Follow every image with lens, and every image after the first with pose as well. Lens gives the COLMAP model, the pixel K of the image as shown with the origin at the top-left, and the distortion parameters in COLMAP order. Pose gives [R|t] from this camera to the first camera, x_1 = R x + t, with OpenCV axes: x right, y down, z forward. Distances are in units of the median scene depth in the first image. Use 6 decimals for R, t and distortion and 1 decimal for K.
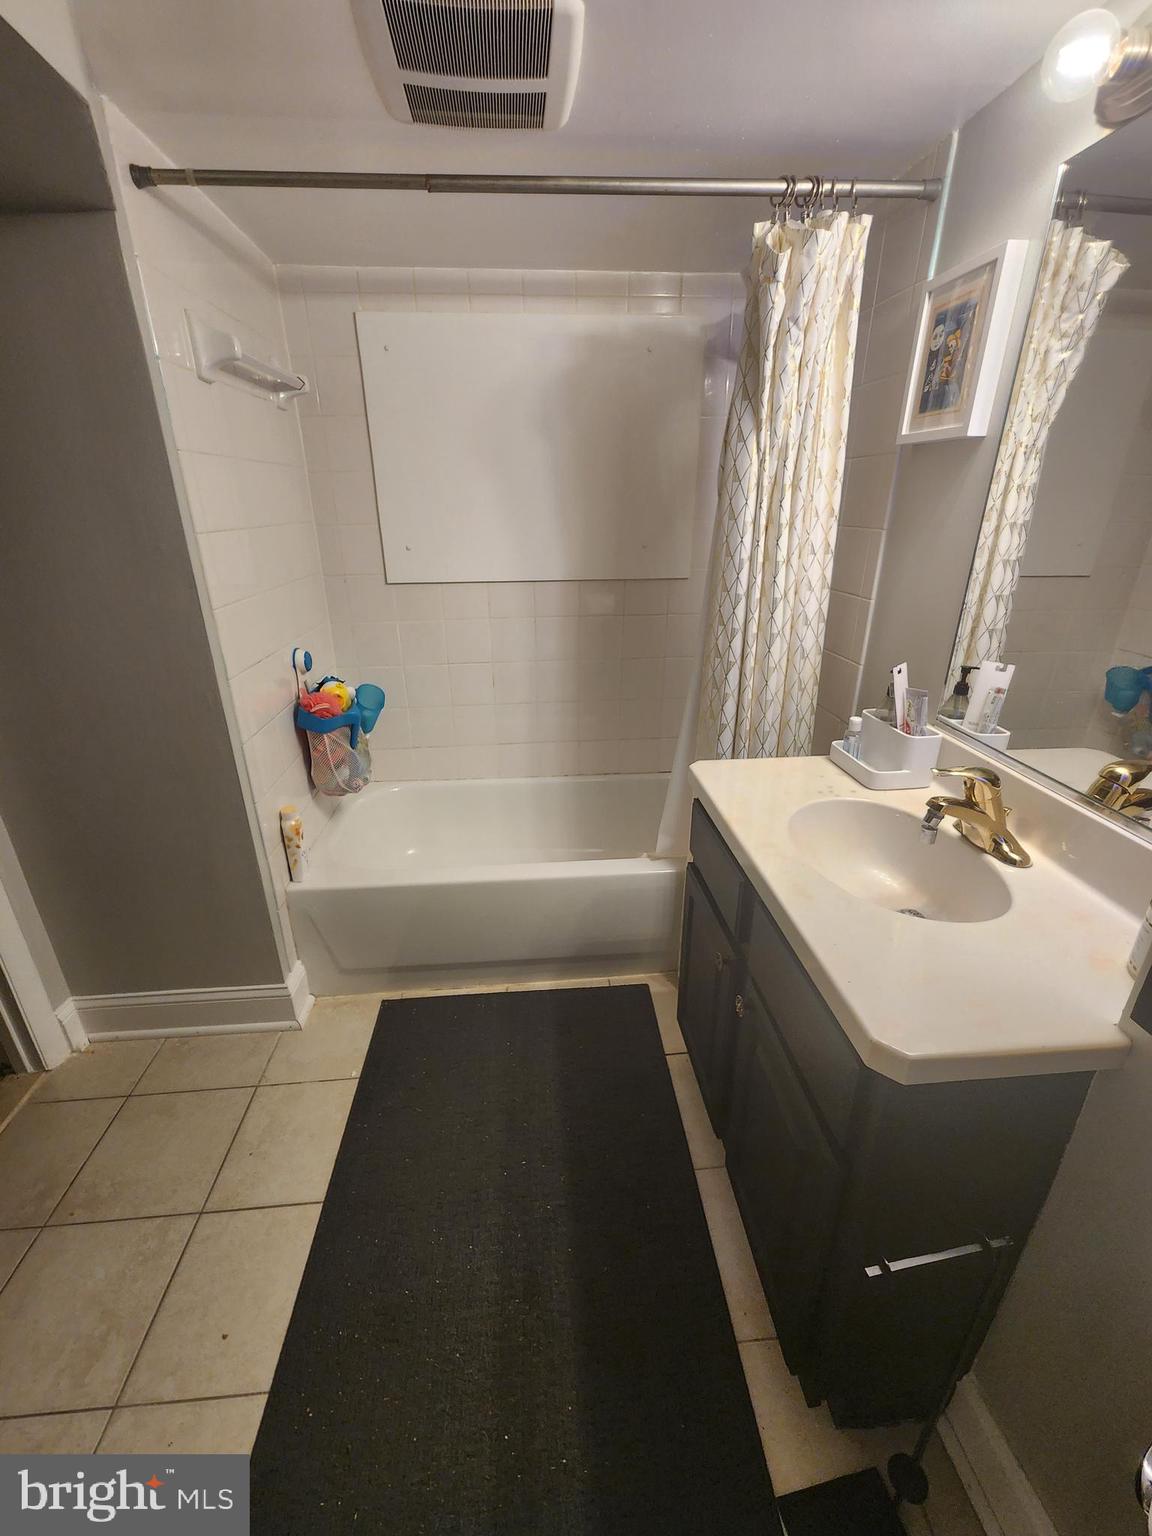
lens RADIAL K [[633.8, 0, 573.4], [0, 633.8, 771.1], [0, 0, 1]] dist [0.002081, -0.001288]
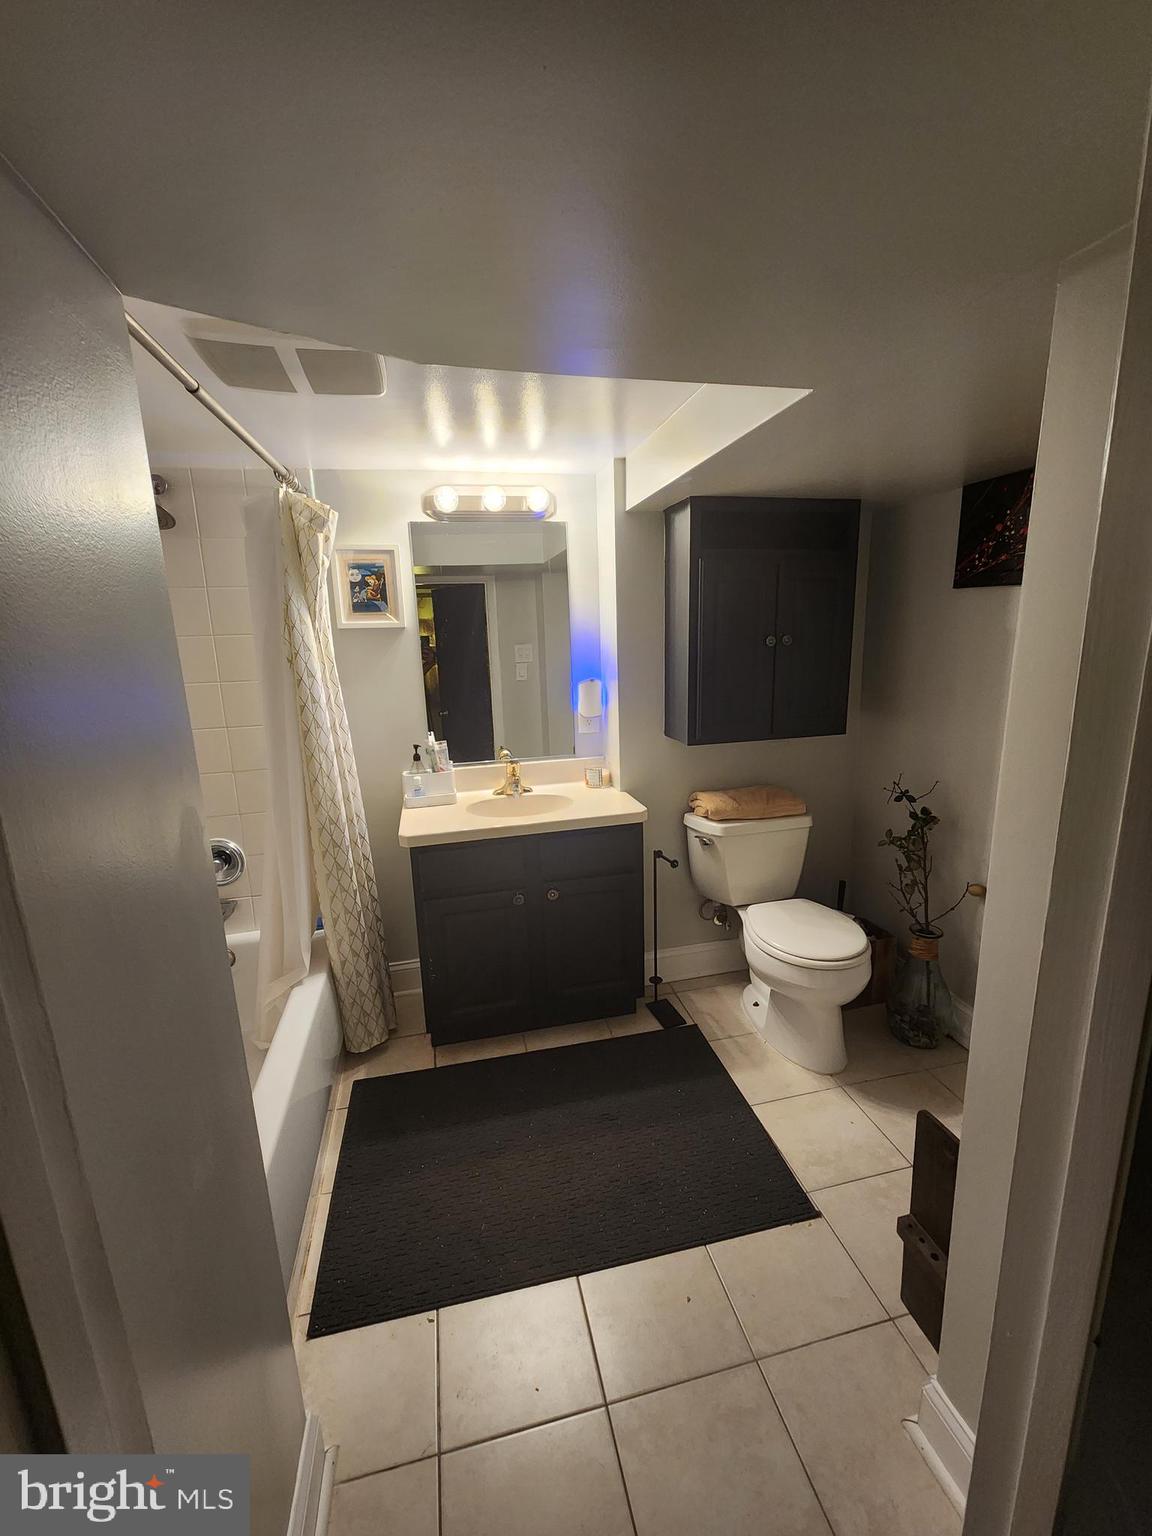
lens RADIAL K [[633.8, 0, 579.2], [0, 633.8, 770.5], [0, 0, 1]] dist [0.002081, -0.001288]
pose [[-0.126588, -0.190039, 0.973581, -1.440241], [0.419445, 0.879161, 0.226146, -0.345304], [-0.898911, 0.436991, -0.031580, 0.748595]]
